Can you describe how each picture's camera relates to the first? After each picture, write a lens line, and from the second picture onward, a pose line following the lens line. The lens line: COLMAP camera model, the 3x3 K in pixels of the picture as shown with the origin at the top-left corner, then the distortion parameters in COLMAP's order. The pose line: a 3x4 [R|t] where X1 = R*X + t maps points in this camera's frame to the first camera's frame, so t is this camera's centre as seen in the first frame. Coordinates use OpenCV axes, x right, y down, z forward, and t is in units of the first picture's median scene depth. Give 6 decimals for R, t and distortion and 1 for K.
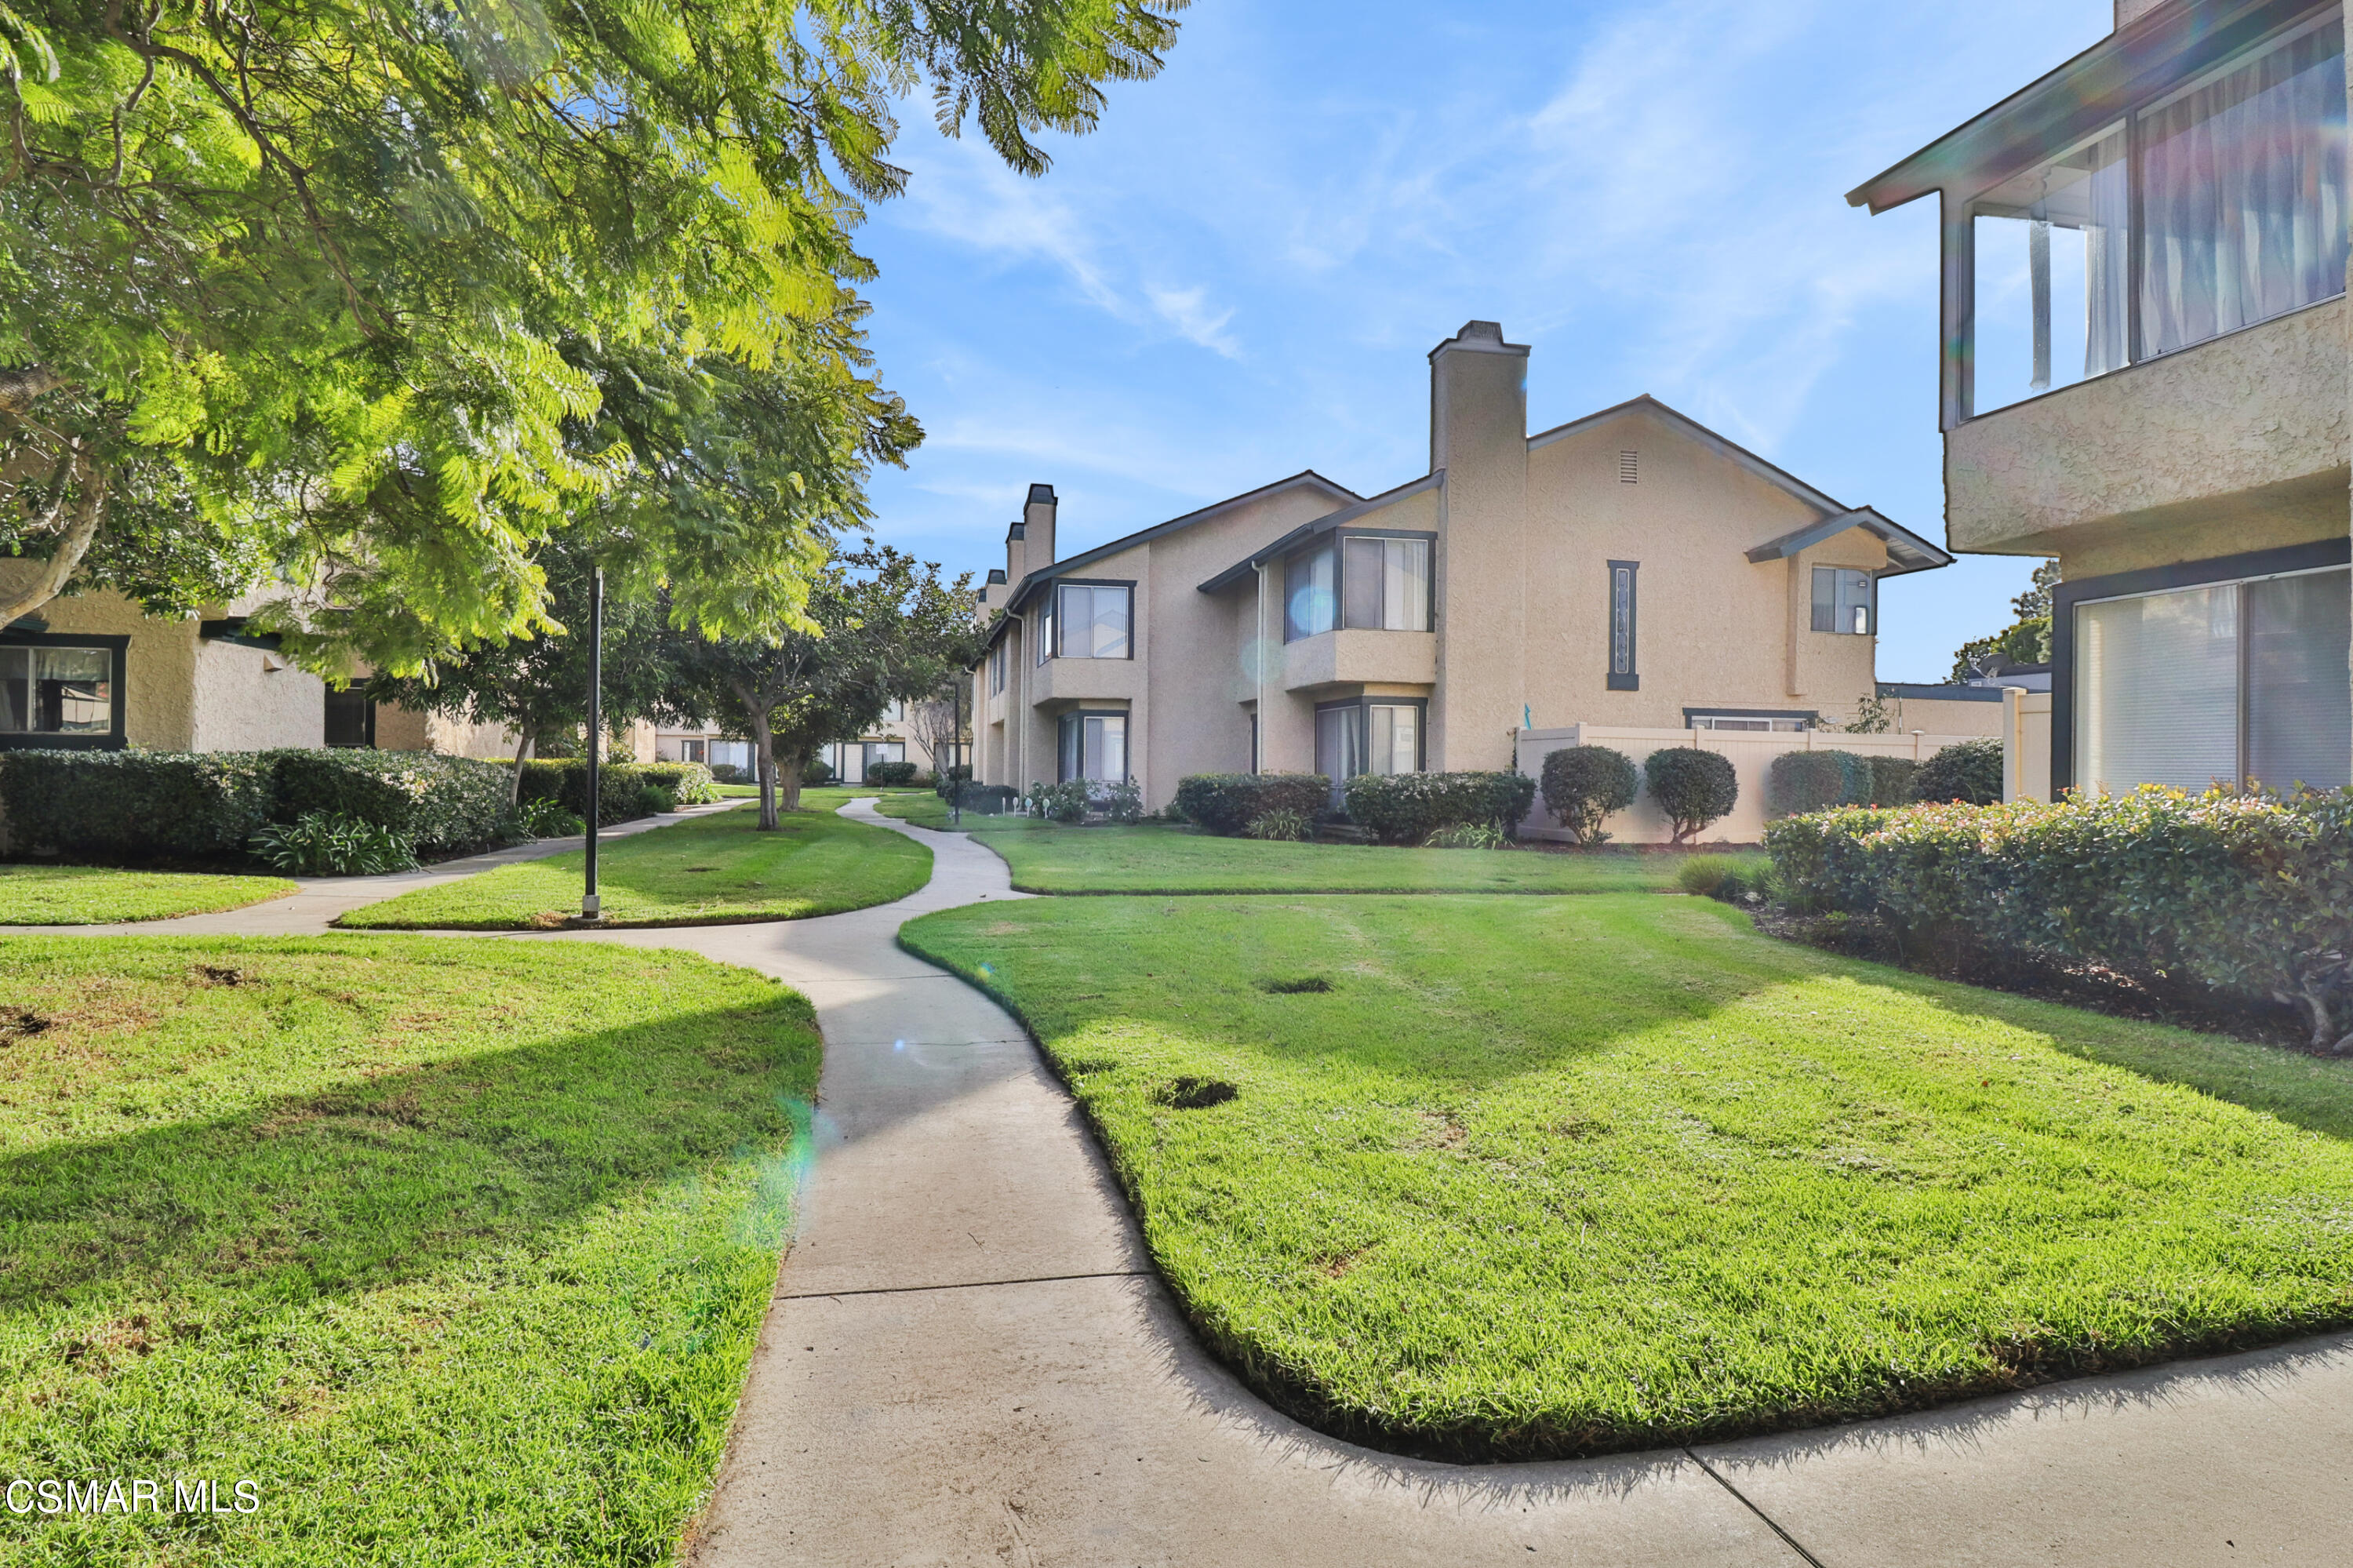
lens RADIAL K [[1223.0, 0, 1176.3], [0, 1223.0, 754.8], [0, 0, 1]] dist [0.026060, -0.009912]
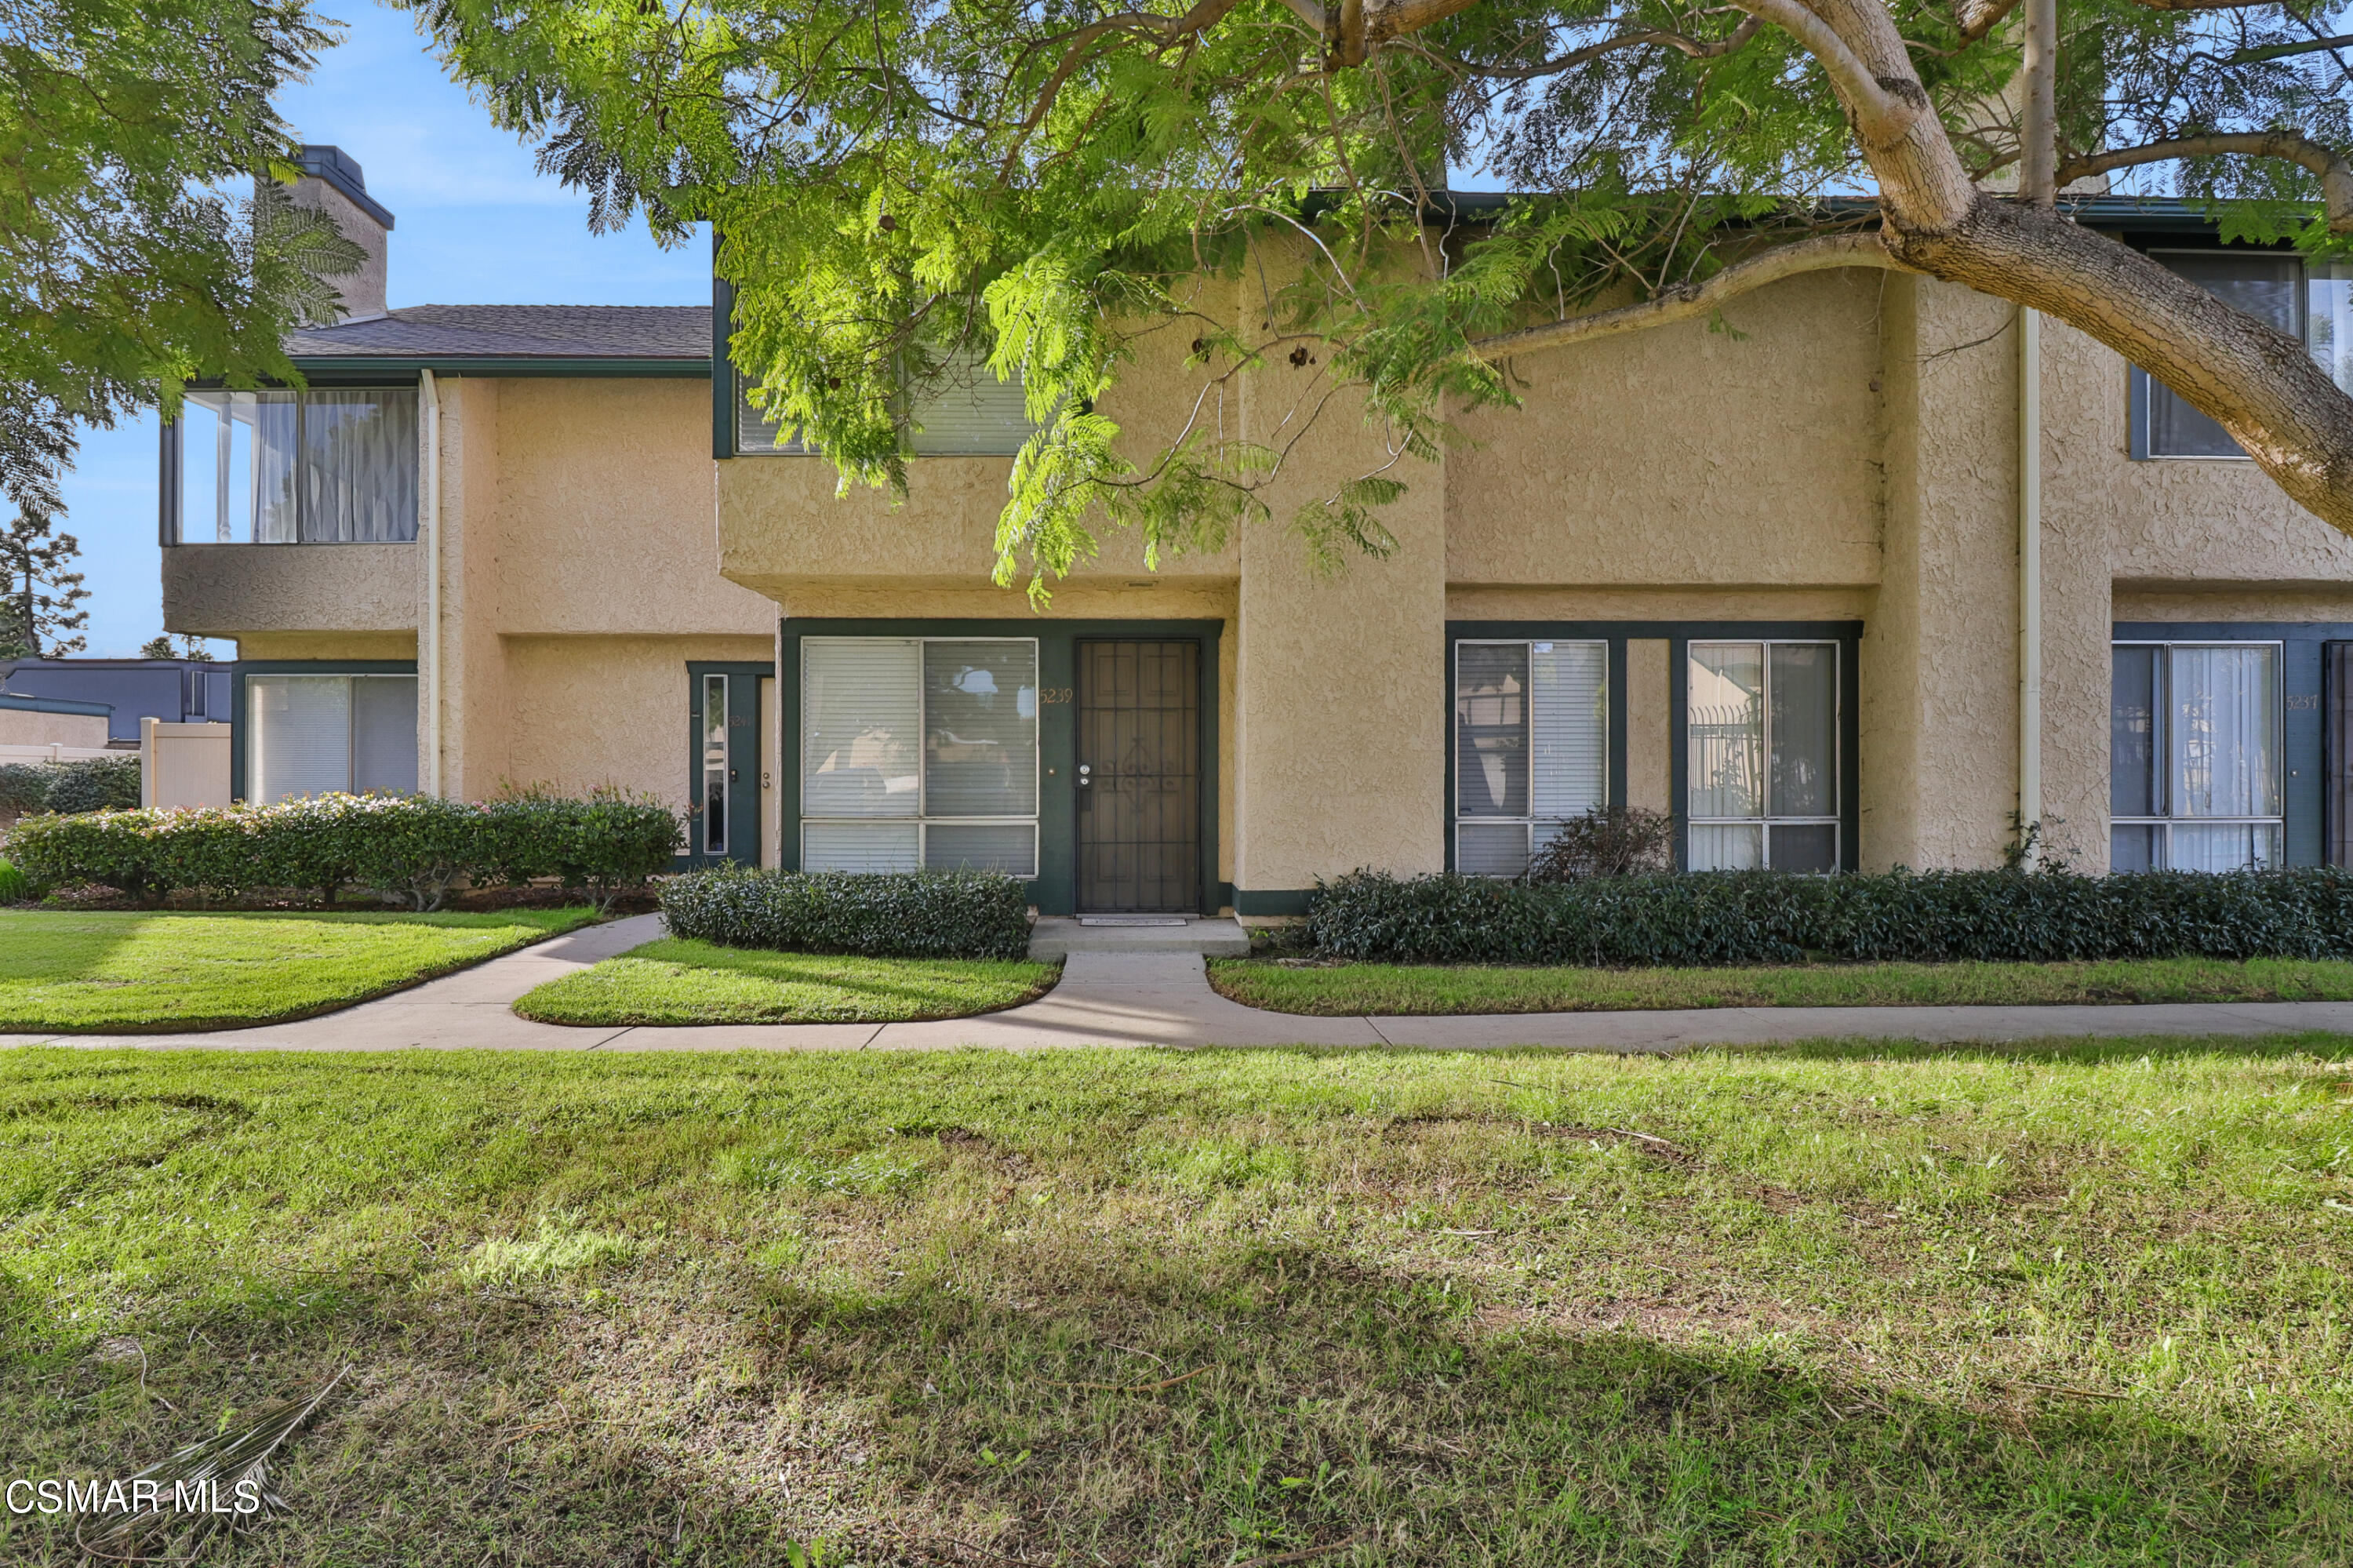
lens RADIAL K [[1372.2, 0, 1176.5], [0, 1372.2, 784.0], [0, 0, 1]] dist [0.140767, -0.000606]
pose [[0.224538, -0.008675, 0.974427, -0.319051], [-0.009631, 0.999892, 0.011121, -0.007584], [-0.974418, -0.011881, 0.224430, -0.221525]]
